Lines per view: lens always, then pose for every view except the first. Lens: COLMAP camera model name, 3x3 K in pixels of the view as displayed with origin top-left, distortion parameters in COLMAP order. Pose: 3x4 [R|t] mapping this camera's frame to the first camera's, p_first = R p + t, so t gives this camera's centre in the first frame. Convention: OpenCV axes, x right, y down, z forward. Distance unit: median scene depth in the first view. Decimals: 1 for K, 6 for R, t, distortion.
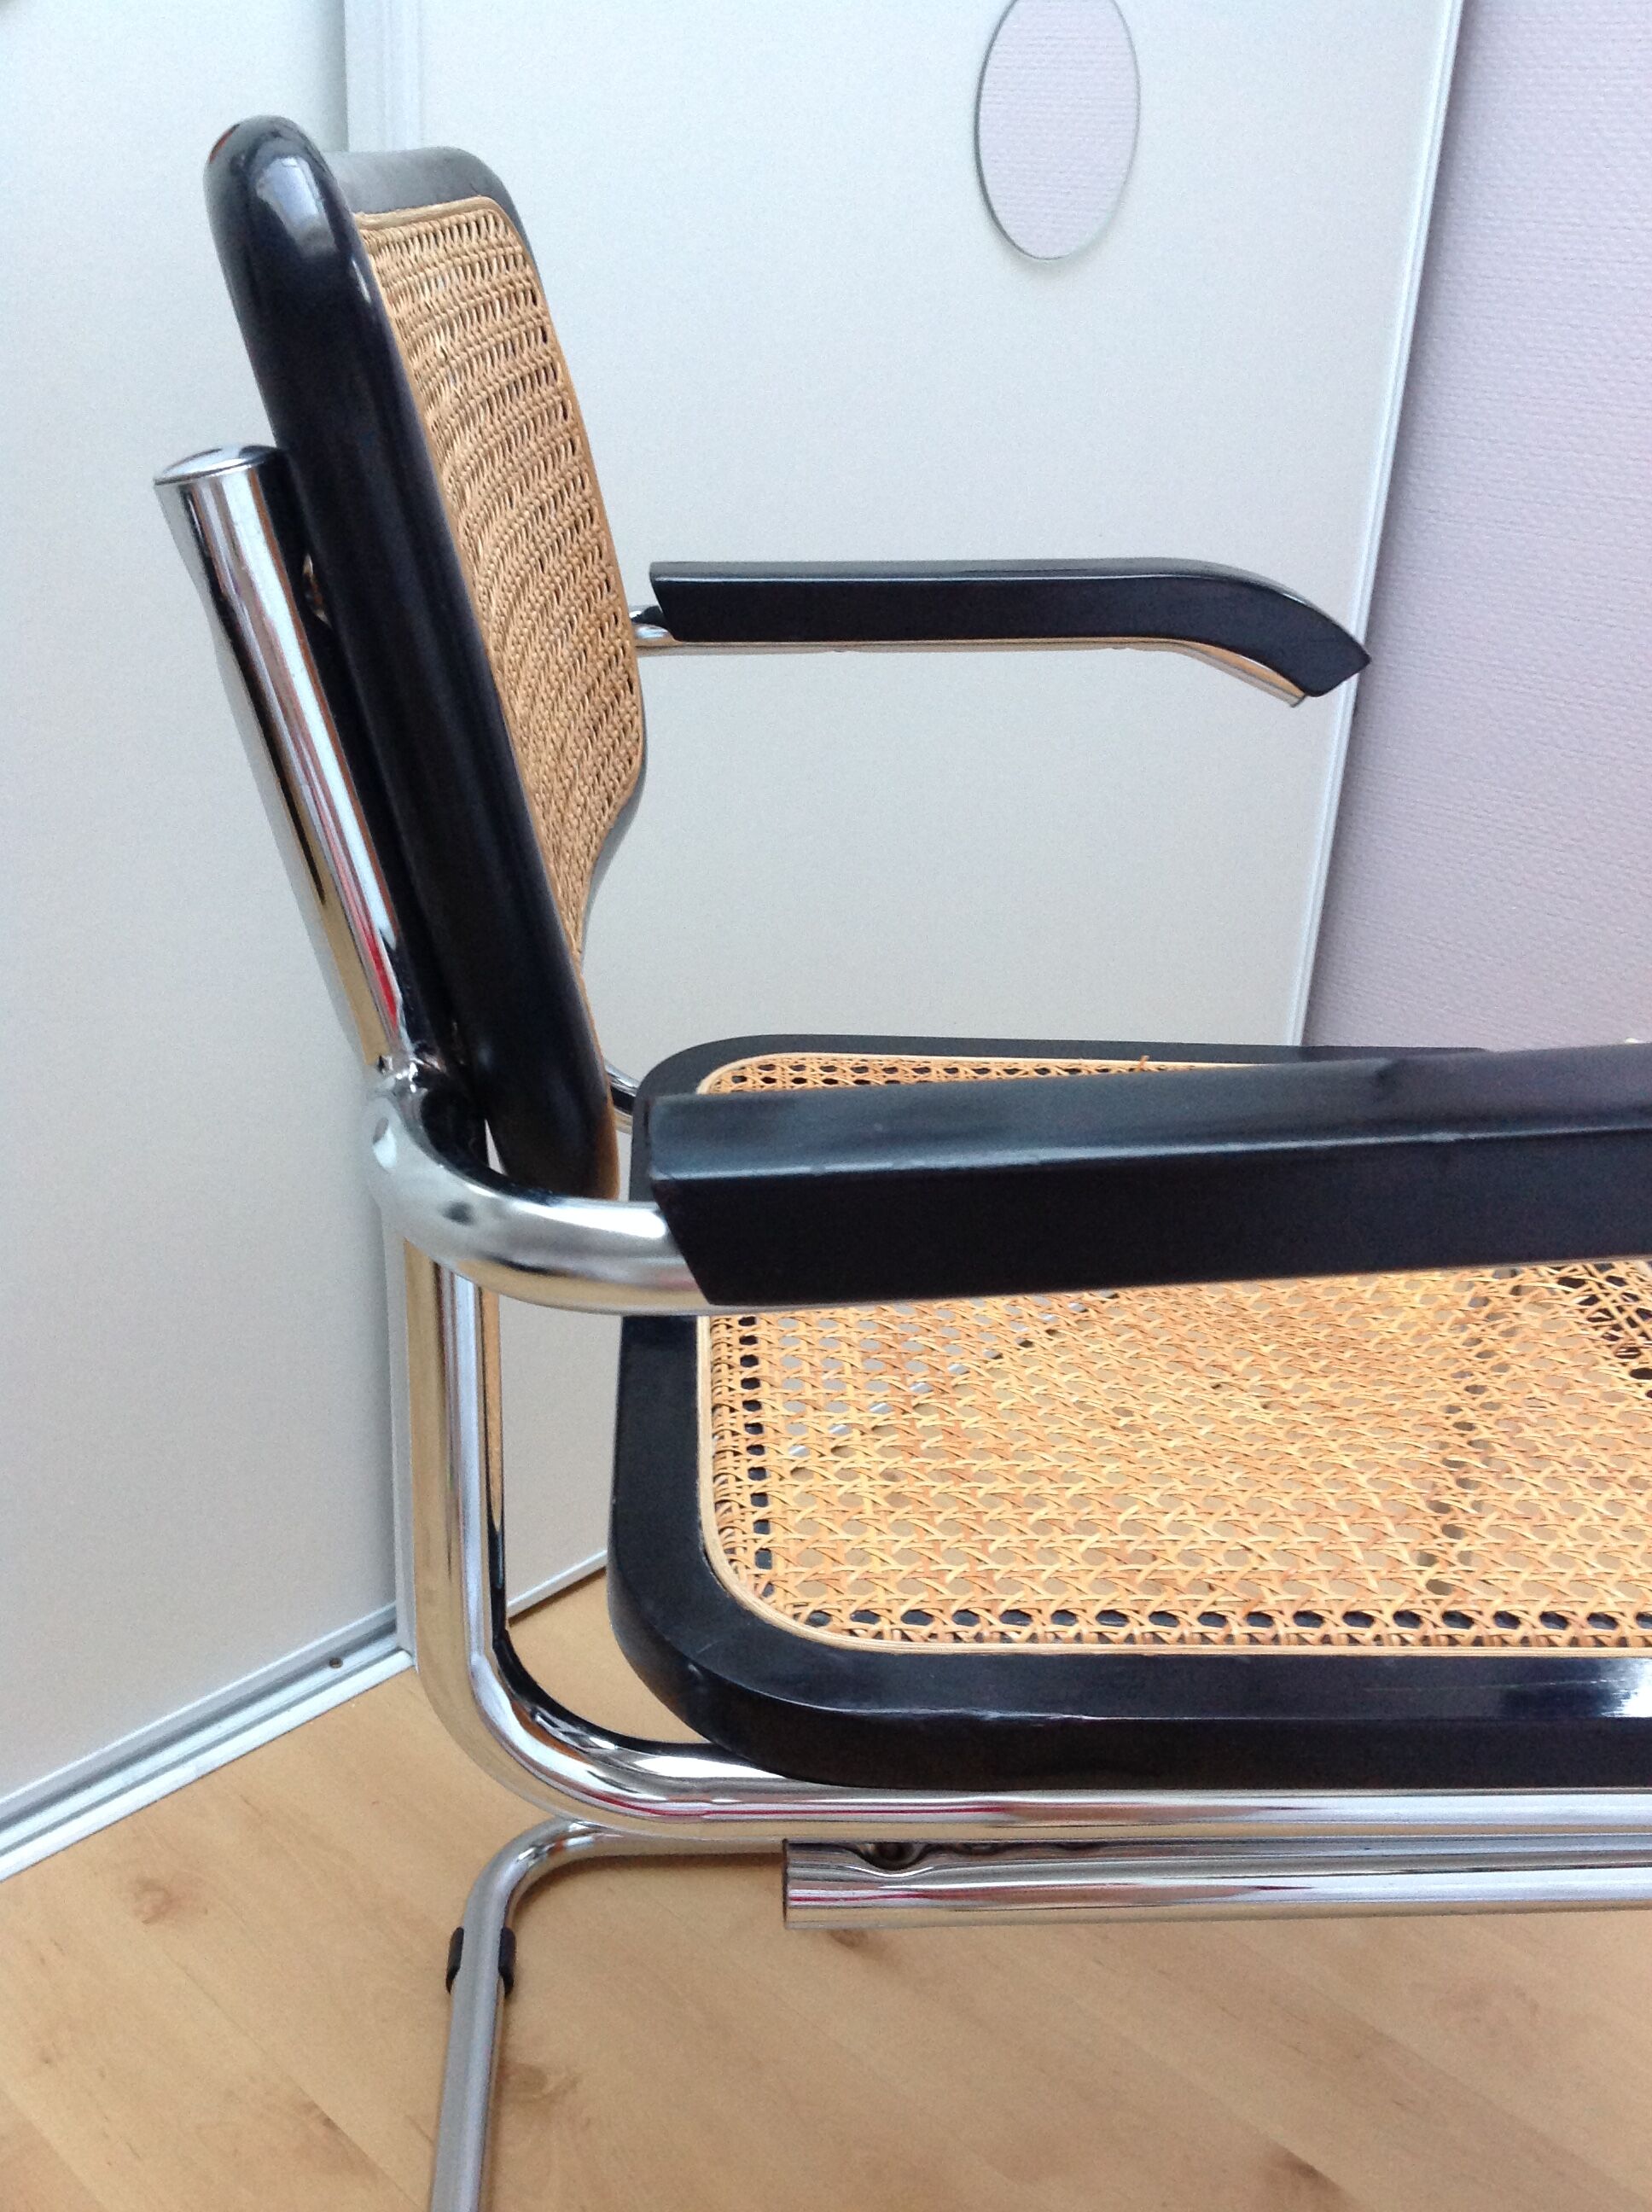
lens RADIAL K [[2120.8, 0, 826.0], [0, 2120.8, 1106.0], [0, 0, 1]] dist [0.120898, -0.297111]
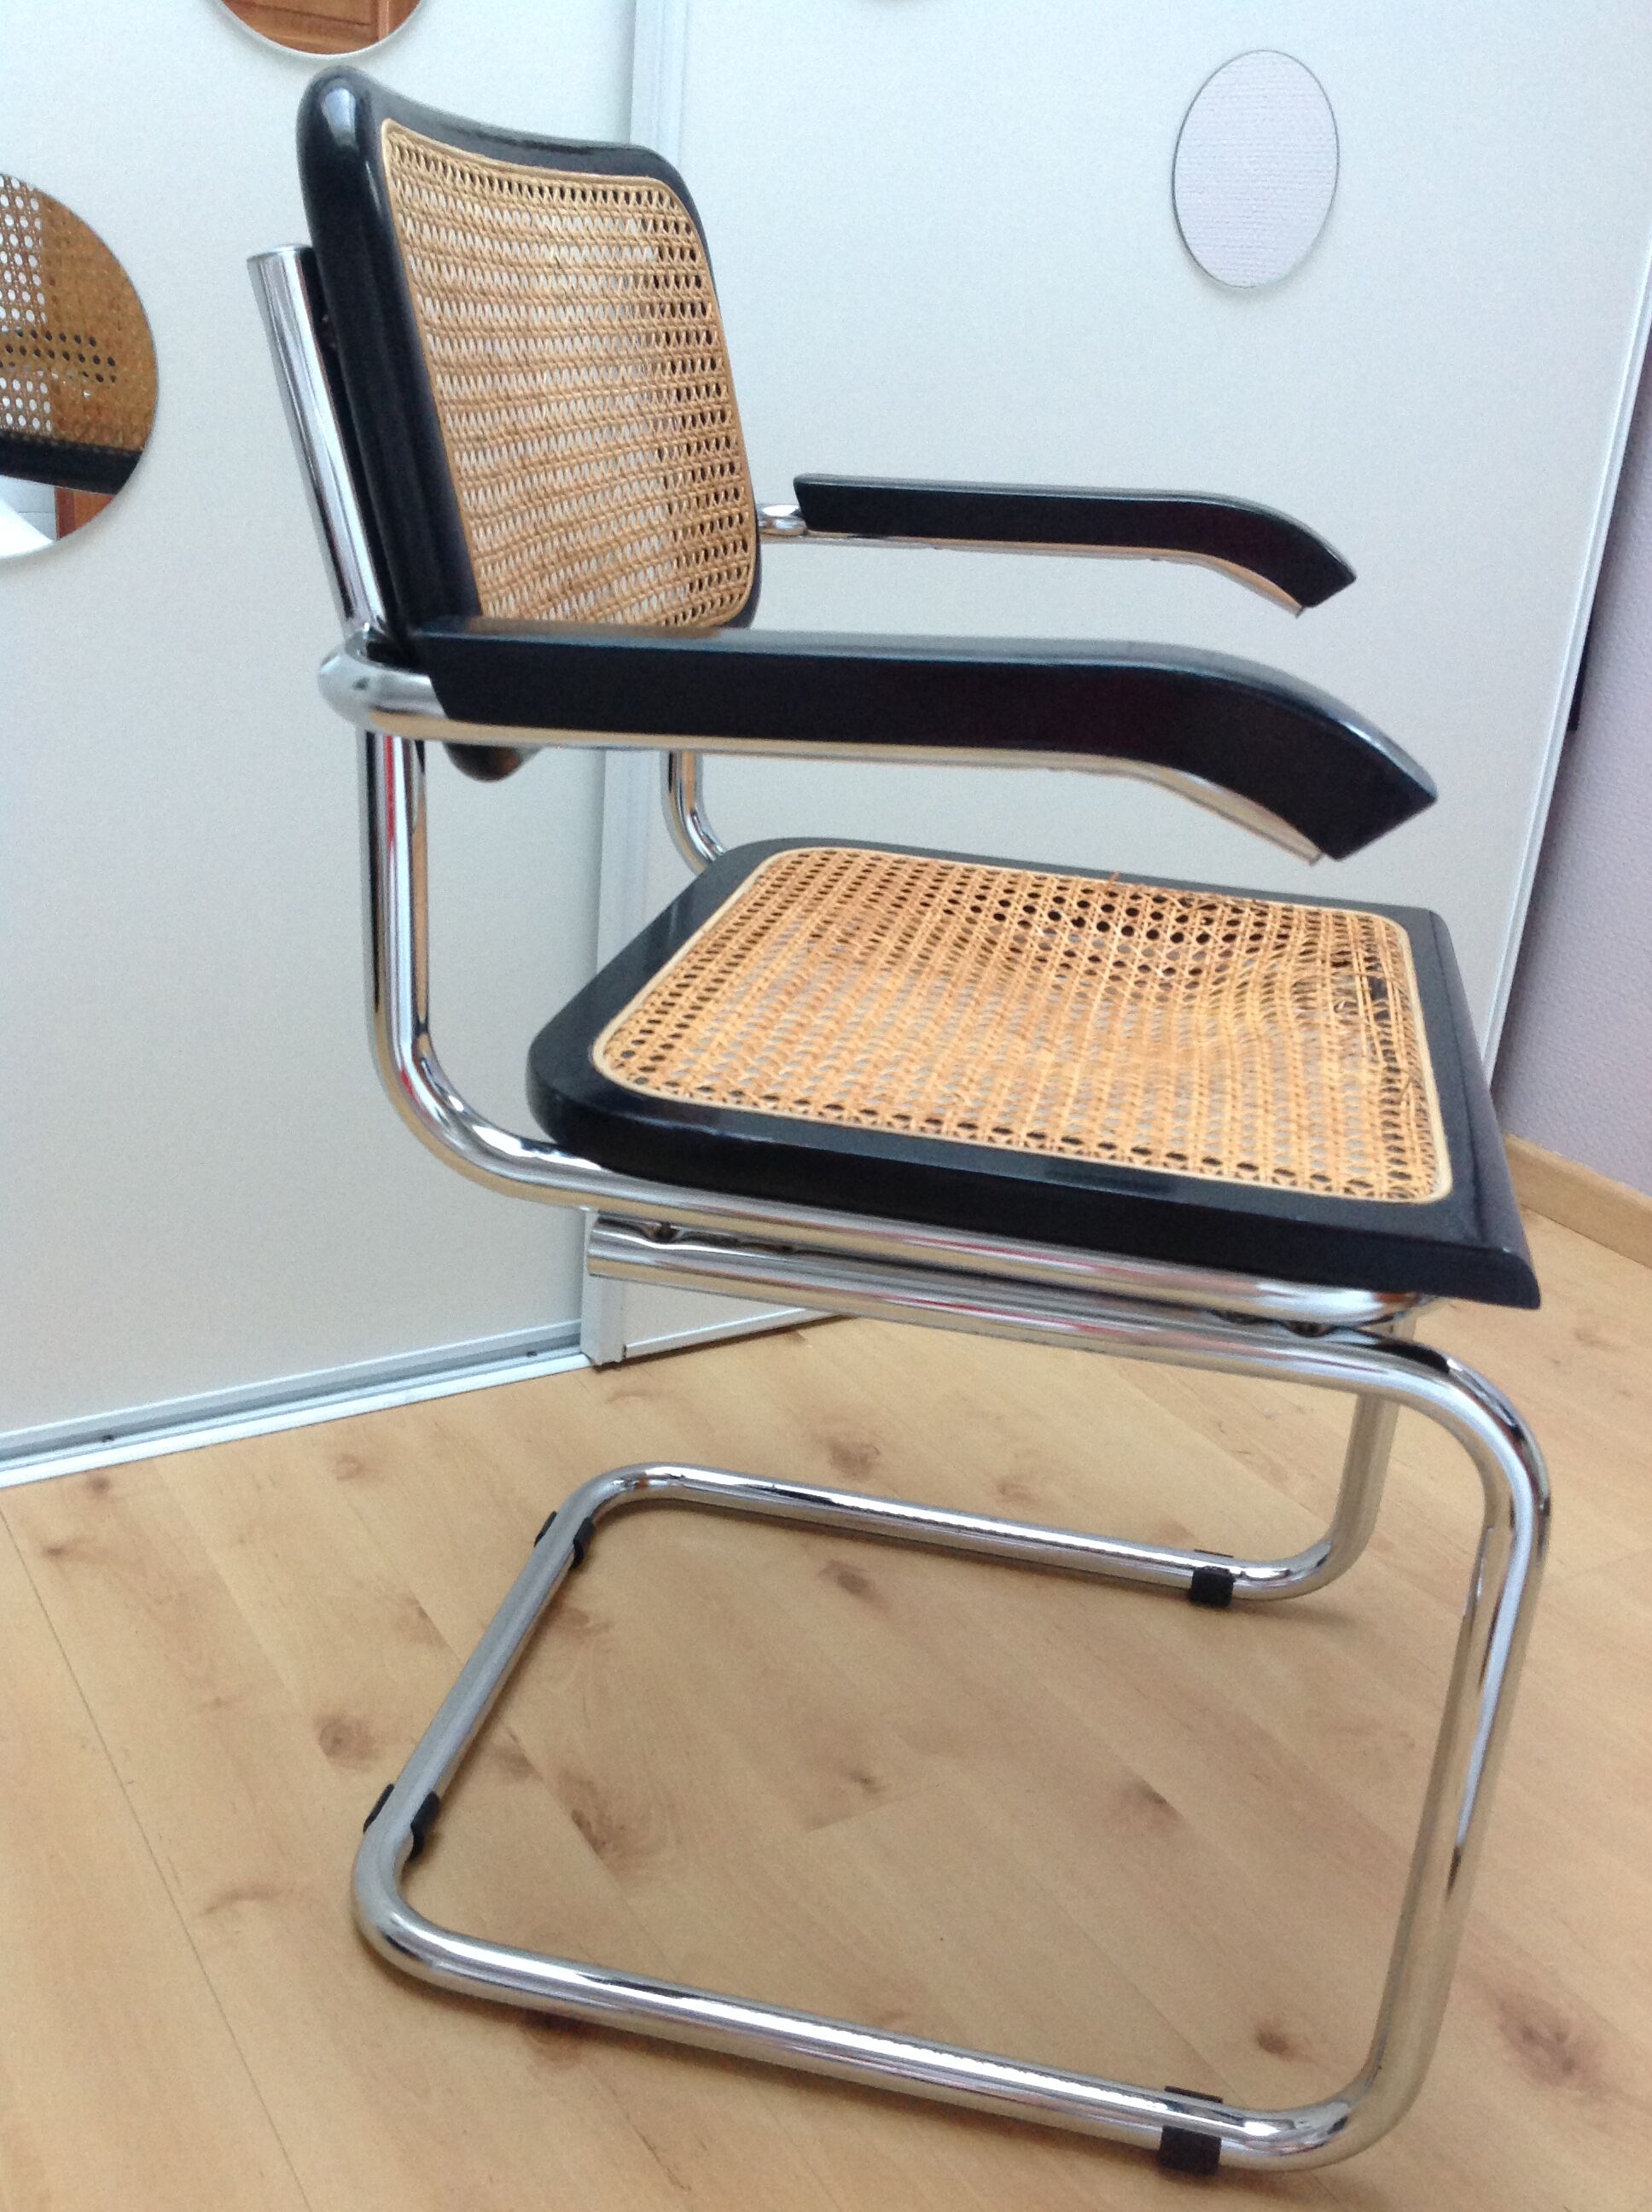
lens RADIAL K [[2120.8, 0, 826.0], [0, 2120.8, 1106.0], [0, 0, 1]] dist [0.120898, -0.297111]
pose [[0.964196, 0.119405, -0.236787, 0.286993], [-0.131438, 0.990684, -0.035639, 0.176554], [0.230325, 0.065485, 0.970908, -0.253953]]
